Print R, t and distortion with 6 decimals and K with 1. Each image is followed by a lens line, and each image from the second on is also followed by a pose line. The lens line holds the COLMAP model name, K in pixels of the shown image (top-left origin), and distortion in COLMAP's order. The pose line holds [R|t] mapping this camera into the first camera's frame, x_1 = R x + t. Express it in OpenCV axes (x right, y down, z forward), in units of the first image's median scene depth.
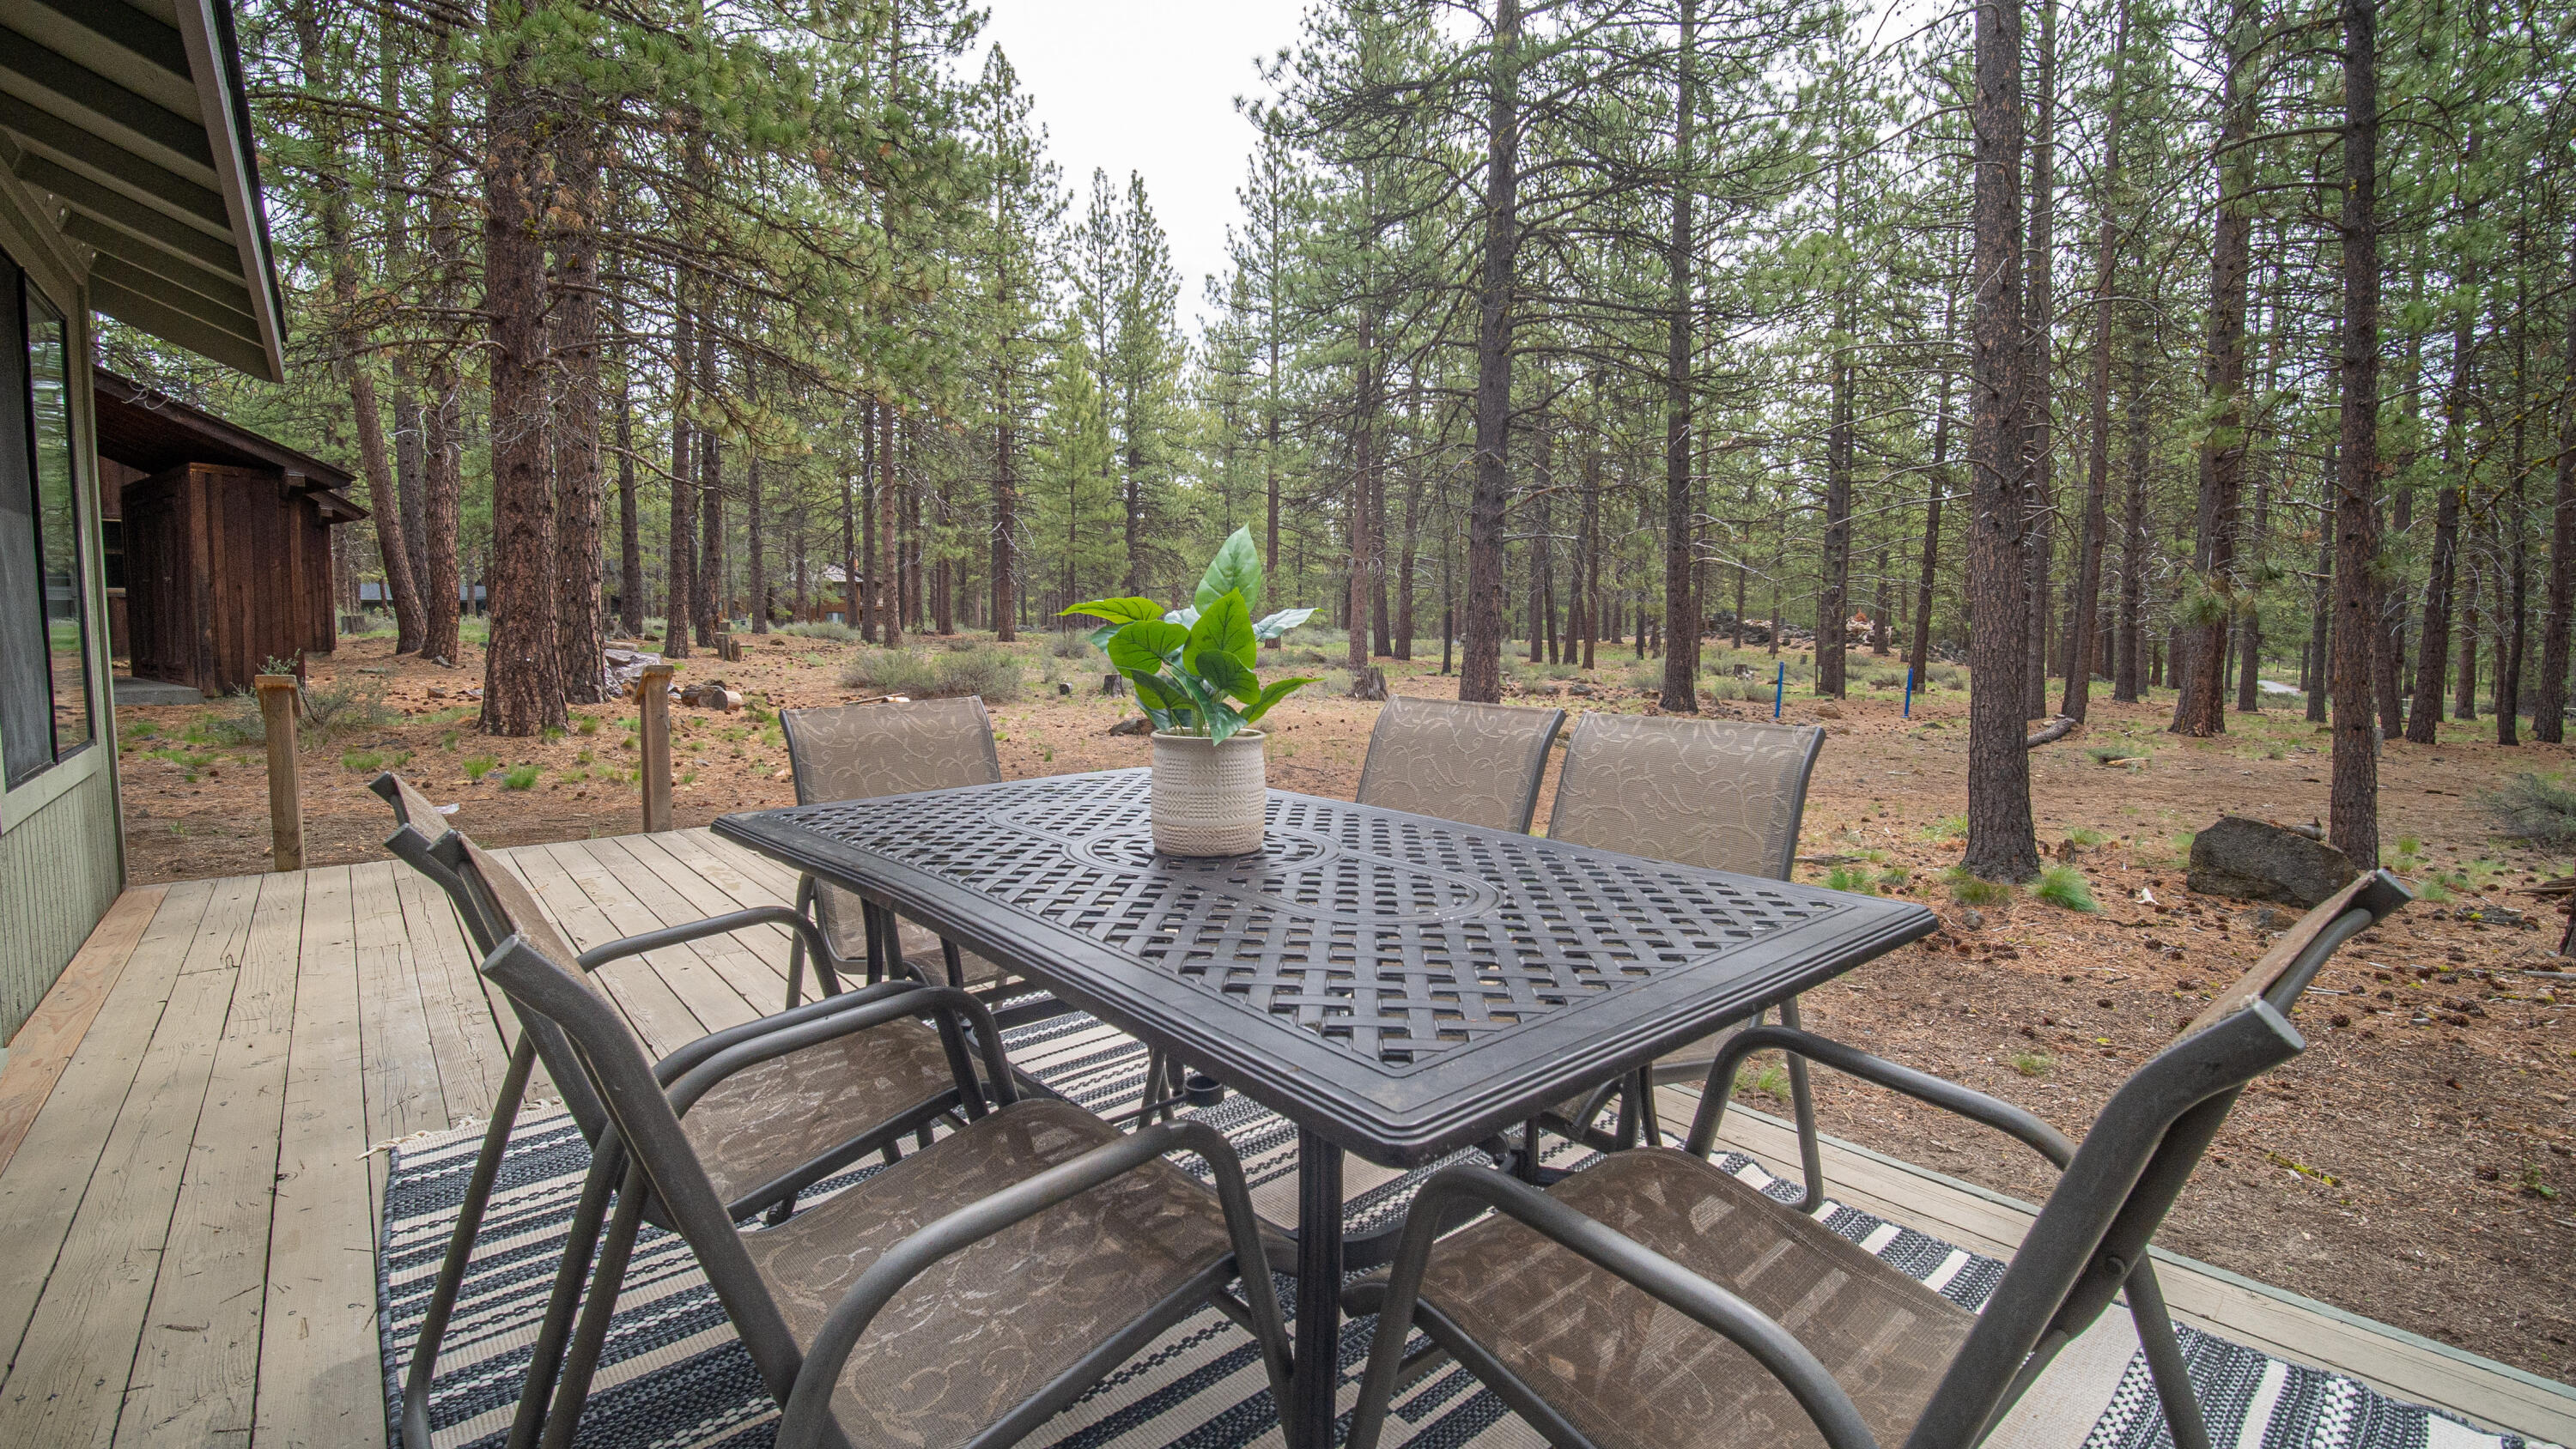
lens RADIAL K [[1155.1, 0, 1280.5], [0, 1155.1, 706.4], [0, 0, 1]] dist [-0.016709, -0.000874]
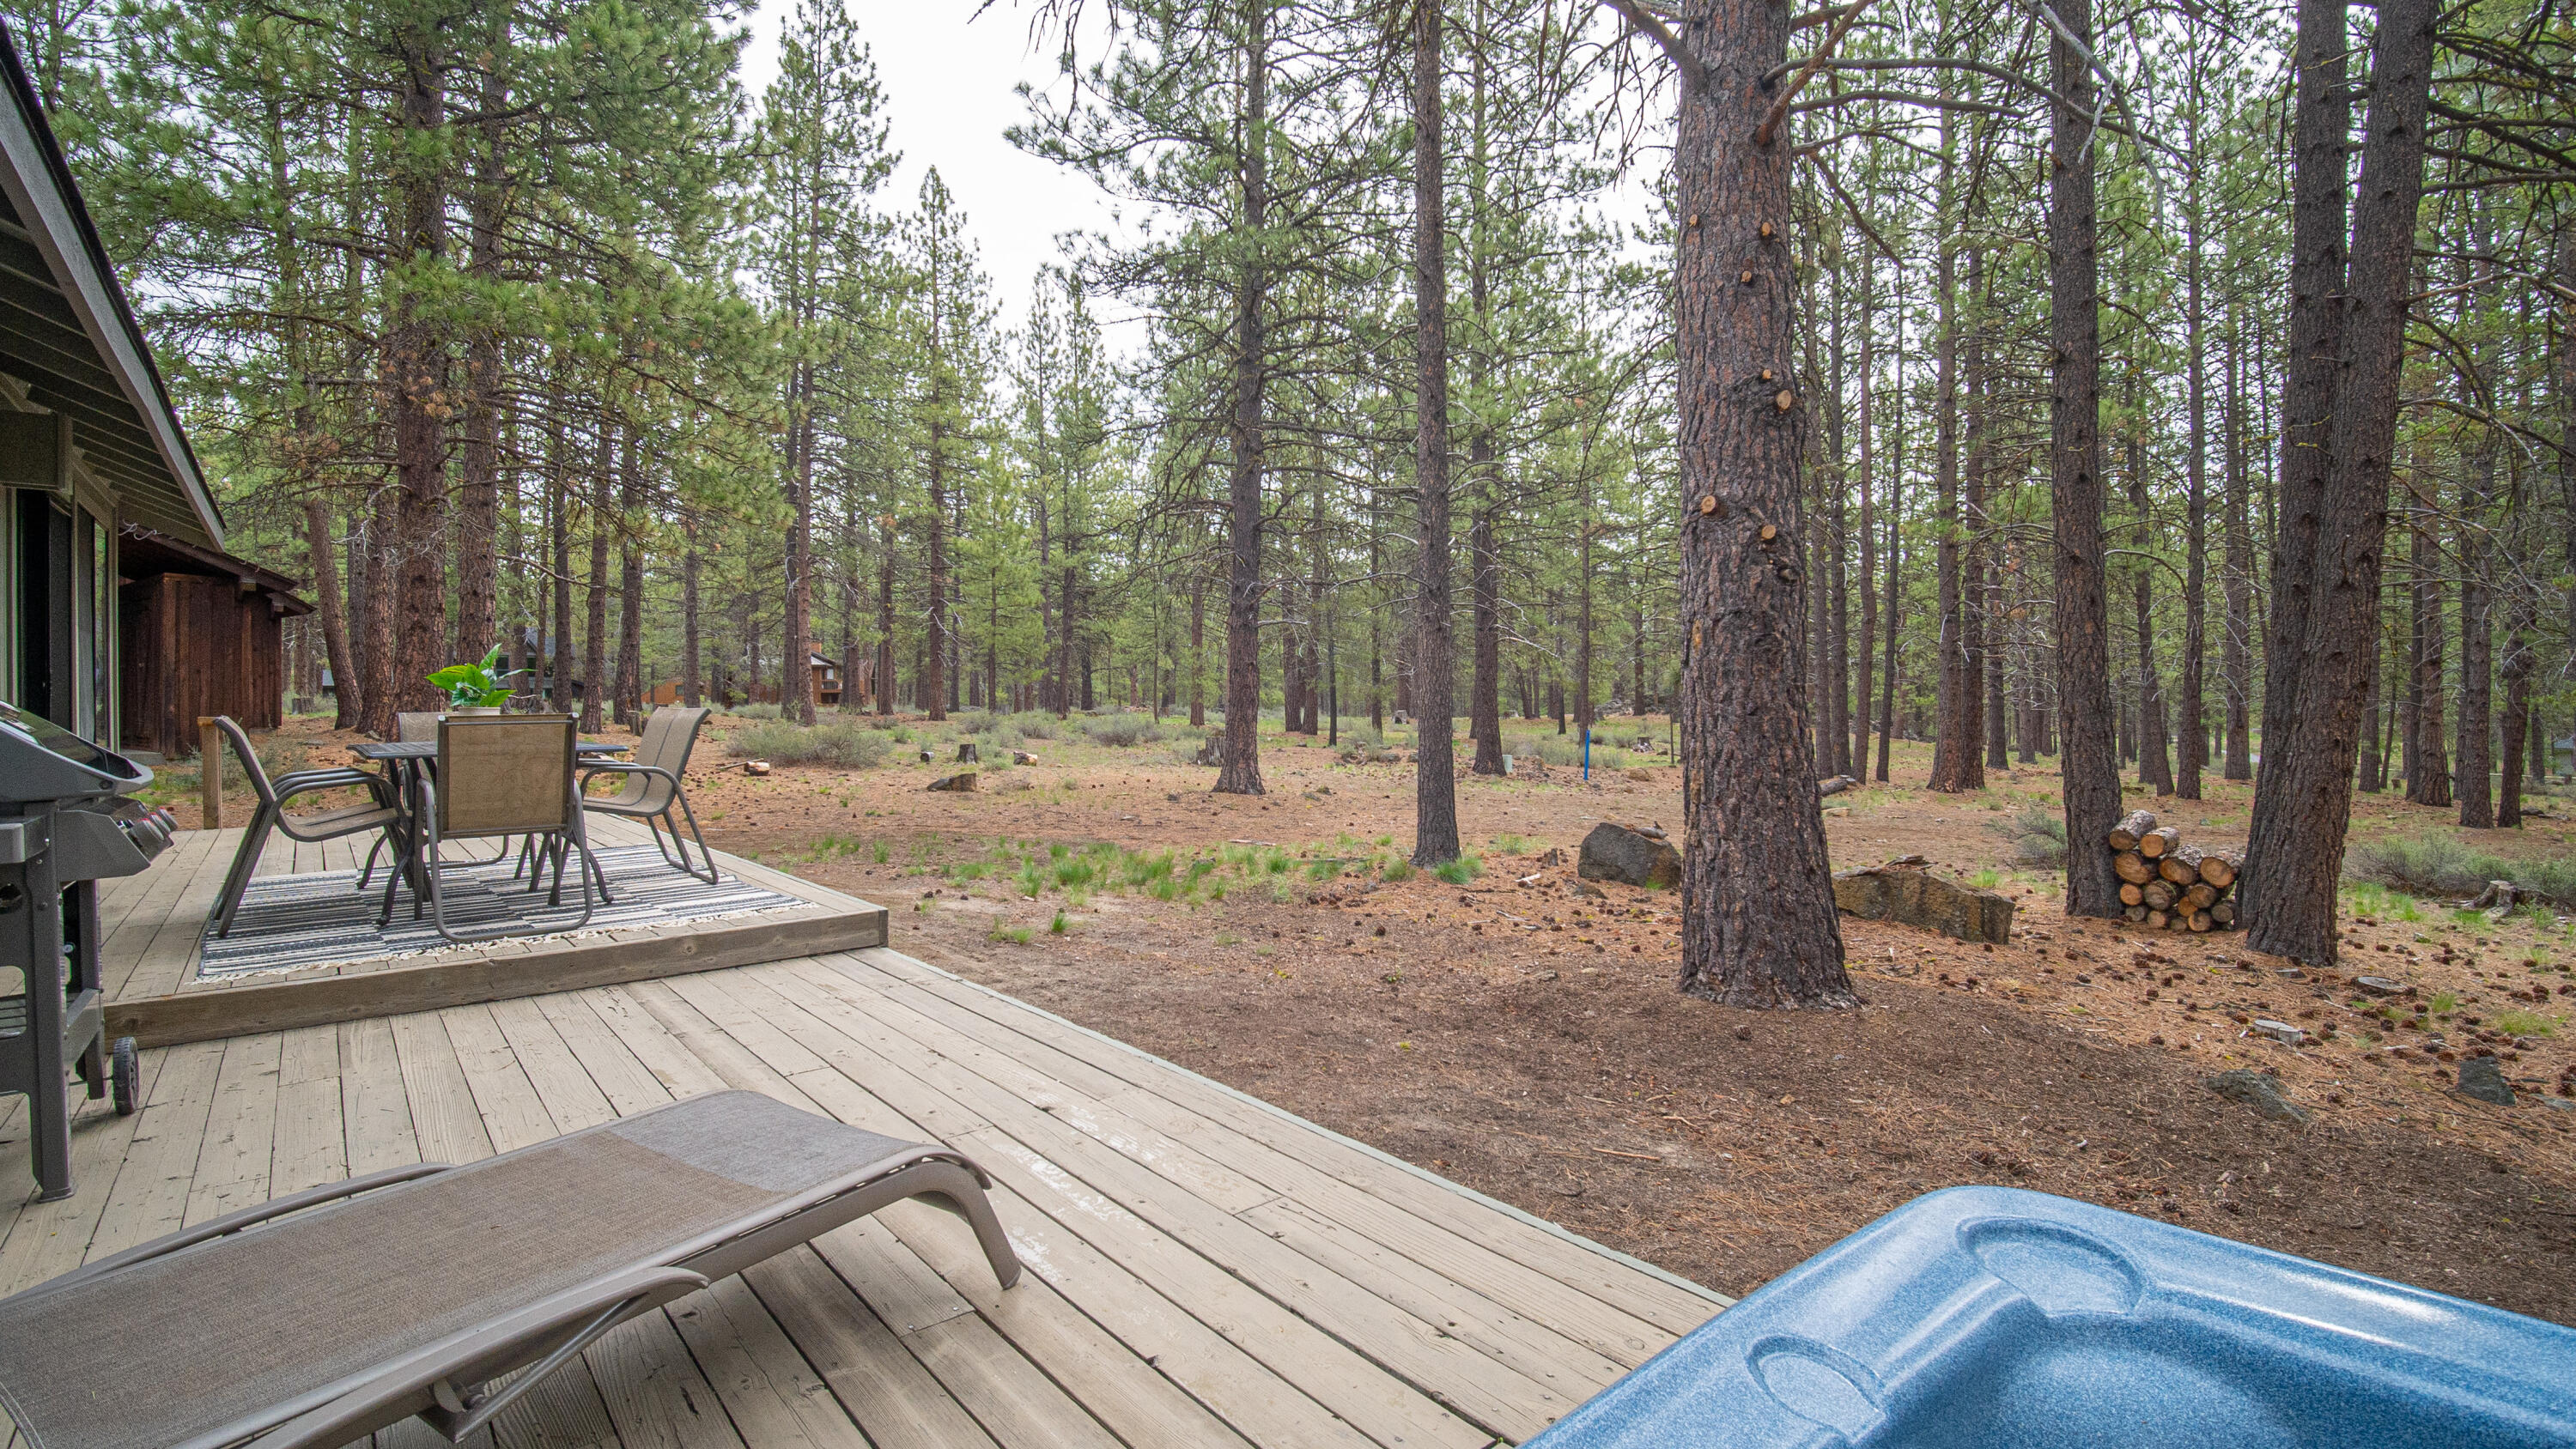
lens RADIAL K [[1201.9, 0, 1287.0], [0, 1201.9, 708.9], [0, 0, 1]] dist [-0.015304, -0.000957]
pose [[0.999970, -0.007776, 0.000239, 0.105645], [0.007774, 0.997621, -0.068492, 0.013107], [0.000294, 0.068491, 0.997652, -0.111804]]
